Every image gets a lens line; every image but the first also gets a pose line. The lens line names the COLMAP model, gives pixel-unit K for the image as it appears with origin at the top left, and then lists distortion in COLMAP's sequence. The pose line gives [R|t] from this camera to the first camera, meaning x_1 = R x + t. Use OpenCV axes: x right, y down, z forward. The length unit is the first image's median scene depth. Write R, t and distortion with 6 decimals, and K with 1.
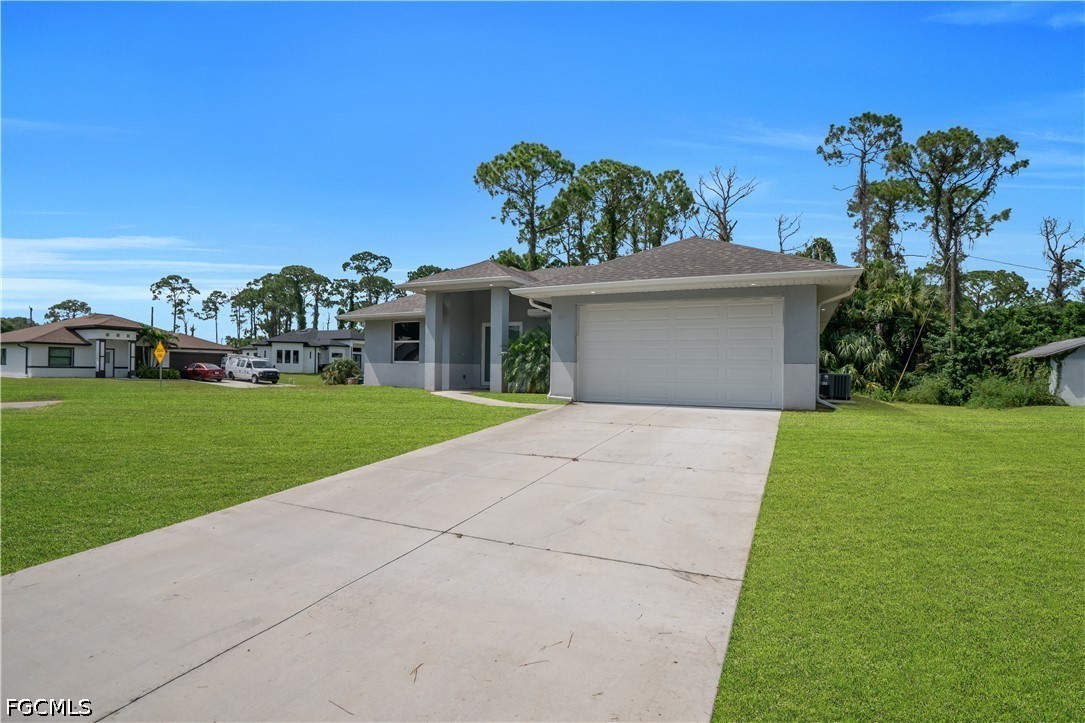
lens RADIAL K [[528.2, 0, 545.4], [0, 528.2, 374.7], [0, 0, 1]] dist [-0.027004, 0.000929]
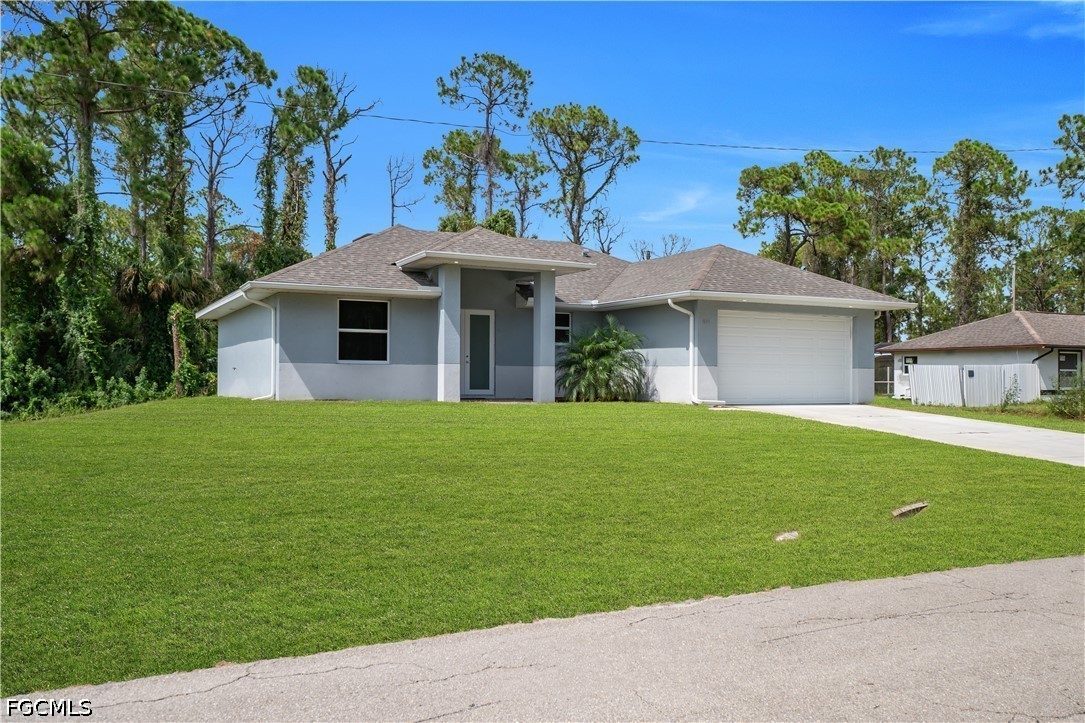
lens RADIAL K [[900.8, 0, 546.5], [0, 900.8, 376.4], [0, 0, 1]] dist [0.057328, 0.006838]
pose [[0.618846, -0.009512, 0.785455, -0.467707], [0.007606, 0.999952, 0.006117, -0.005240], [-0.785476, 0.002189, 0.618889, 0.057614]]
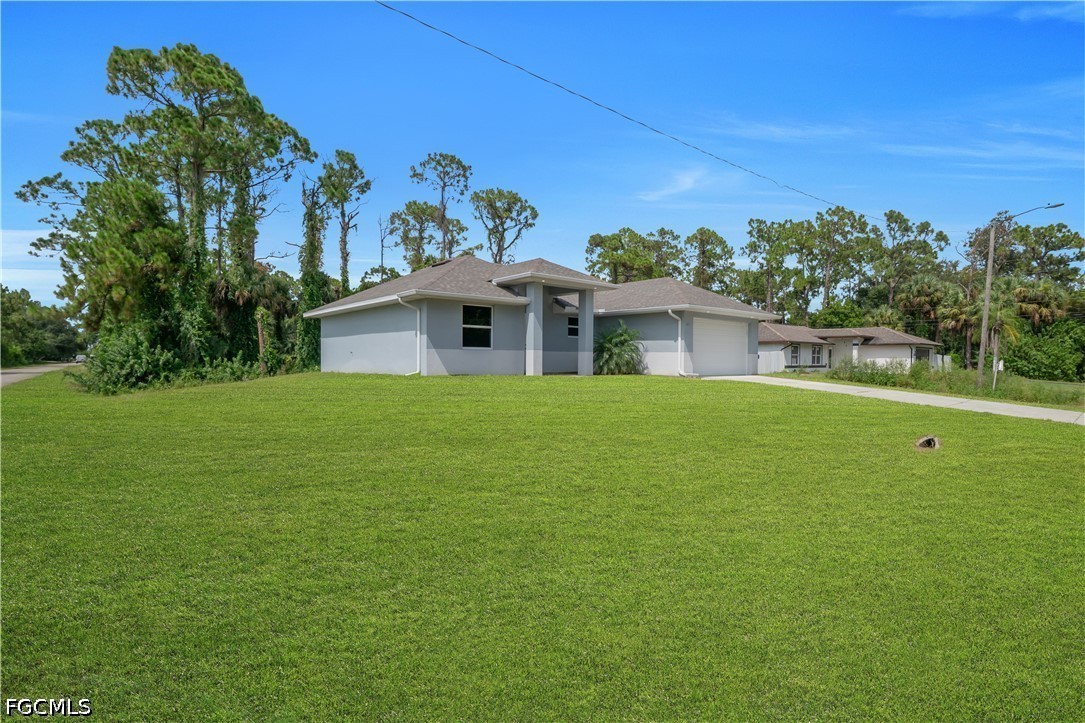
lens RADIAL K [[528.2, 0, 545.4], [0, 528.2, 374.7], [0, 0, 1]] dist [-0.027004, 0.000929]
pose [[0.422276, -0.039139, 0.905622, -0.496931], [0.004100, 0.999140, 0.041268, -0.007170], [-0.906458, -0.013713, 0.422073, 0.227287]]
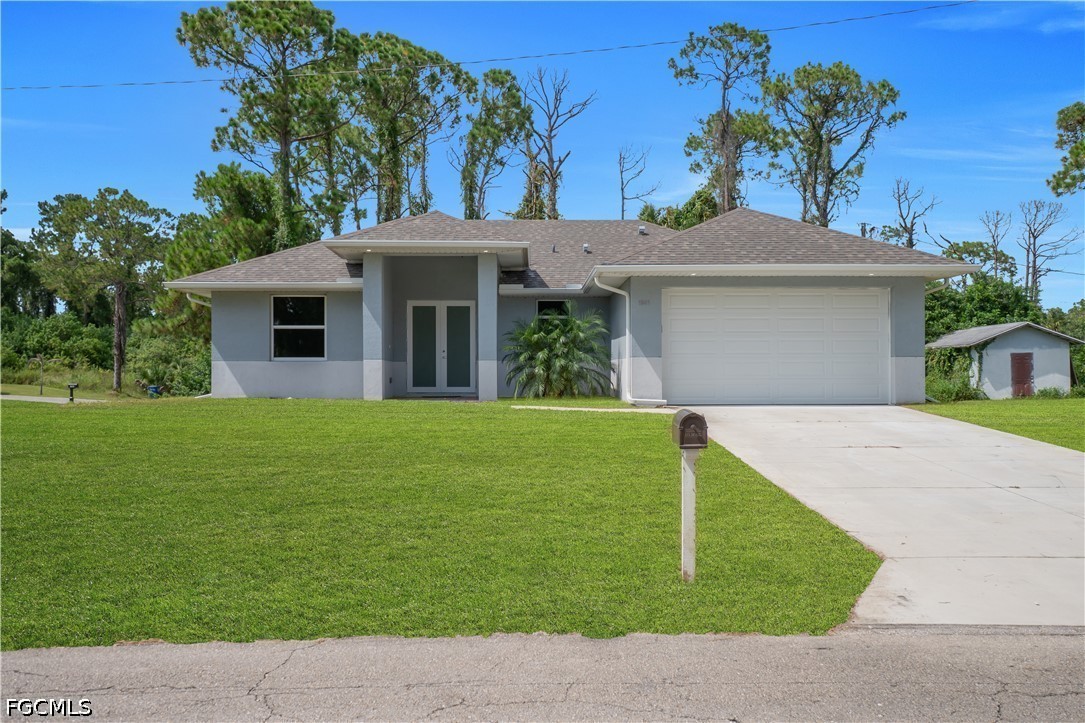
lens RADIAL K [[900.8, 0, 546.5], [0, 900.8, 376.4], [0, 0, 1]] dist [0.057328, 0.006838]
pose [[0.892265, -0.017088, 0.451189, -0.228908], [0.017711, 0.999839, 0.002841, -0.000324], [-0.451165, 0.005456, 0.892424, -0.054694]]
